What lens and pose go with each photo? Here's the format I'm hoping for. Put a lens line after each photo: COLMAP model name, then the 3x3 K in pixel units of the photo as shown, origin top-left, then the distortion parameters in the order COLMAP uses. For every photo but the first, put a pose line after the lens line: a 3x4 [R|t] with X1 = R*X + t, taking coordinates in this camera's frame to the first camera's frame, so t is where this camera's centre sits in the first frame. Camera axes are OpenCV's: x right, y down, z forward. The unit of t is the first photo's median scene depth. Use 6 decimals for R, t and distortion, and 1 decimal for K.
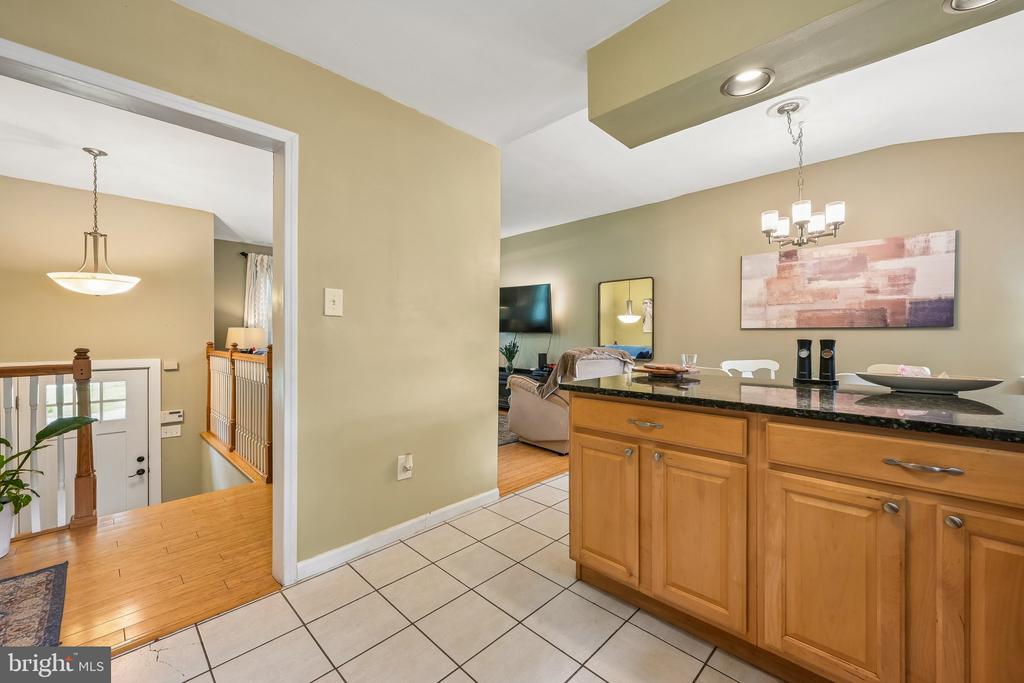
lens RADIAL K [[411.2, 0, 519.9], [0, 411.2, 338.8], [0, 0, 1]] dist [-0.003753, 0.000086]
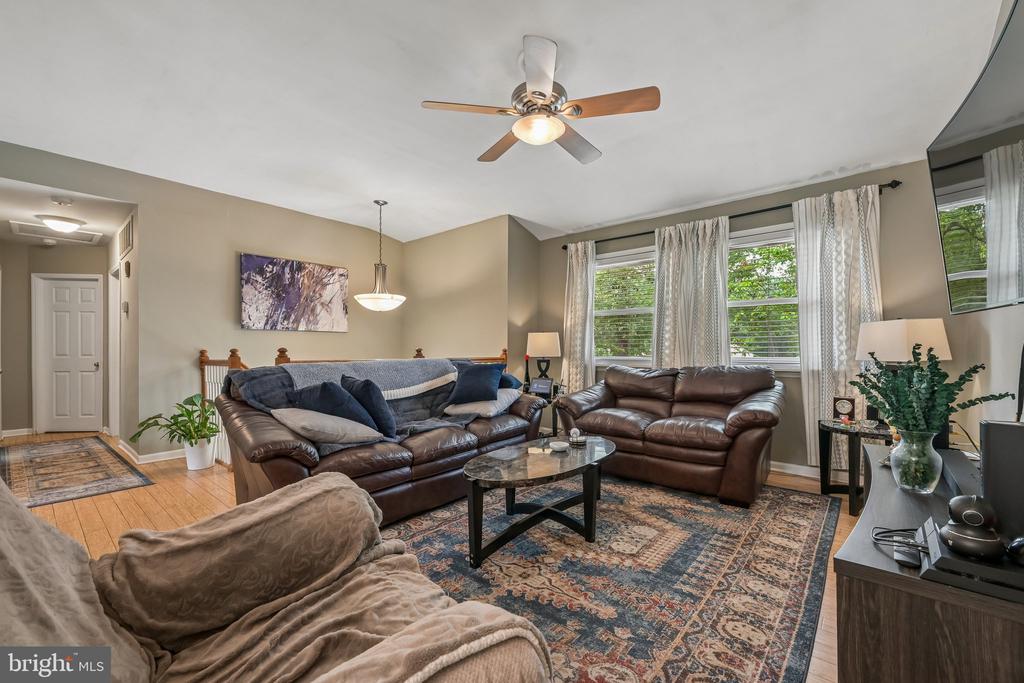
lens RADIAL K [[432.9, 0, 511.3], [0, 432.9, 346.4], [0, 0, 1]] dist [-0.002456, 0.002442]
pose [[0.055165, -0.007651, -0.998448, 0.364220], [-0.004870, 0.999957, -0.007931, 0.013857], [0.998465, 0.005300, 0.055125, 1.299145]]
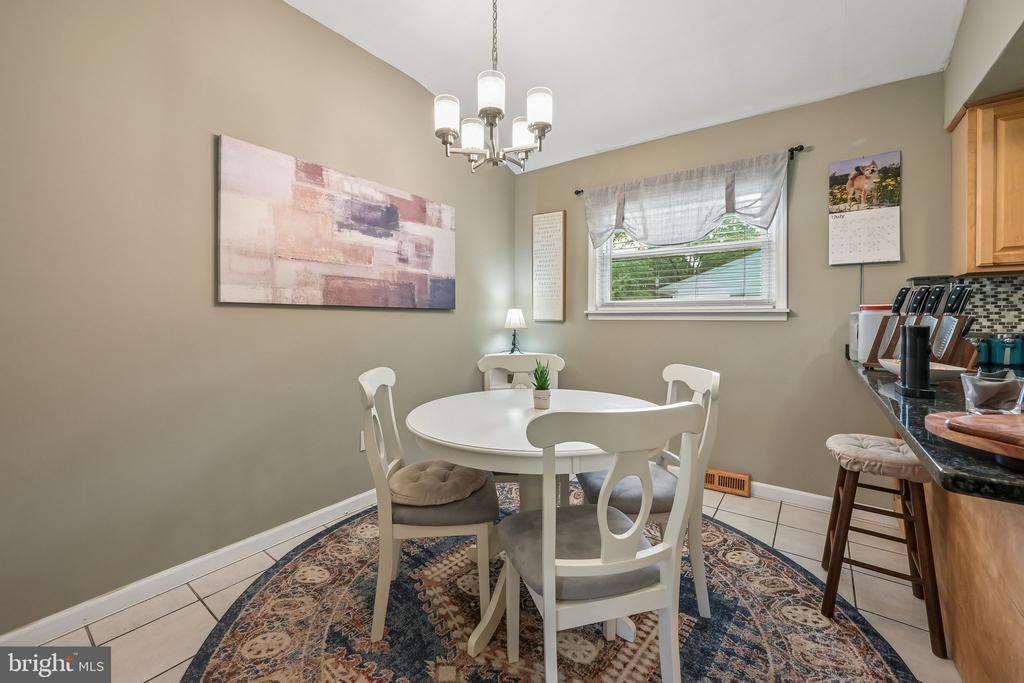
lens RADIAL K [[411.2, 0, 502.8], [0, 411.2, 323.3], [0, 0, 1]] dist [-0.003753, 0.000086]
pose [[-0.124500, -0.011356, 0.992155, 0.085855], [0.006713, 0.999902, 0.012287, -0.007452], [-0.992197, 0.008190, -0.124411, 0.895574]]
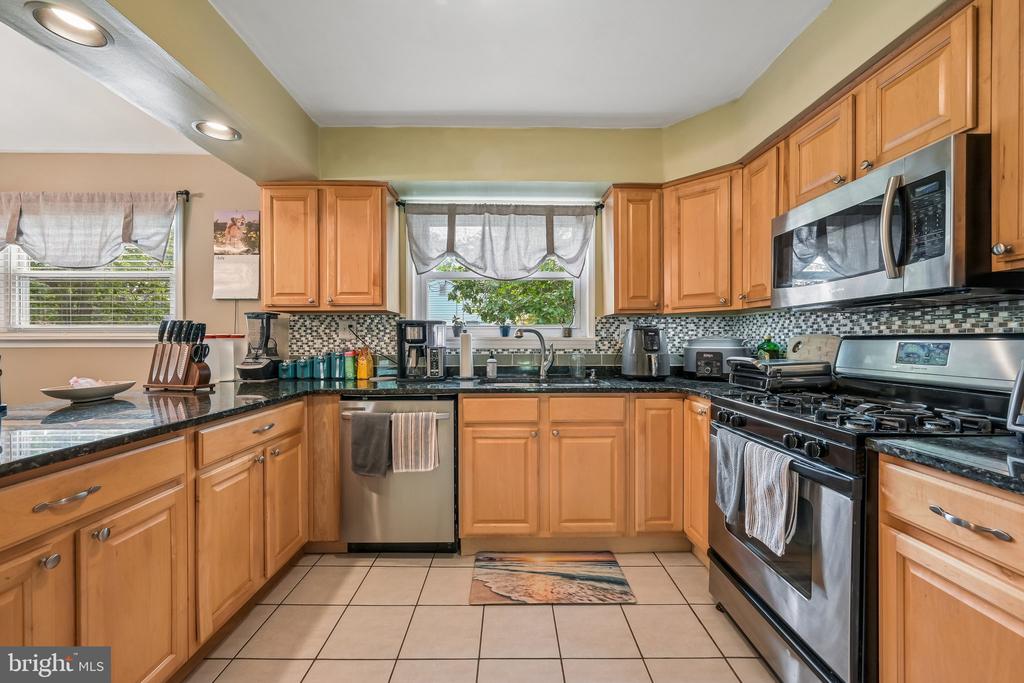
lens RADIAL K [[411.2, 0, 512.0], [0, 411.2, 343.9], [0, 0, 1]] dist [-0.003753, 0.000086]
pose [[-0.701102, -0.001869, 0.713059, -0.259028], [0.007677, 0.999919, 0.010168, -0.009670], [-0.713020, 0.012603, -0.701030, 0.425423]]
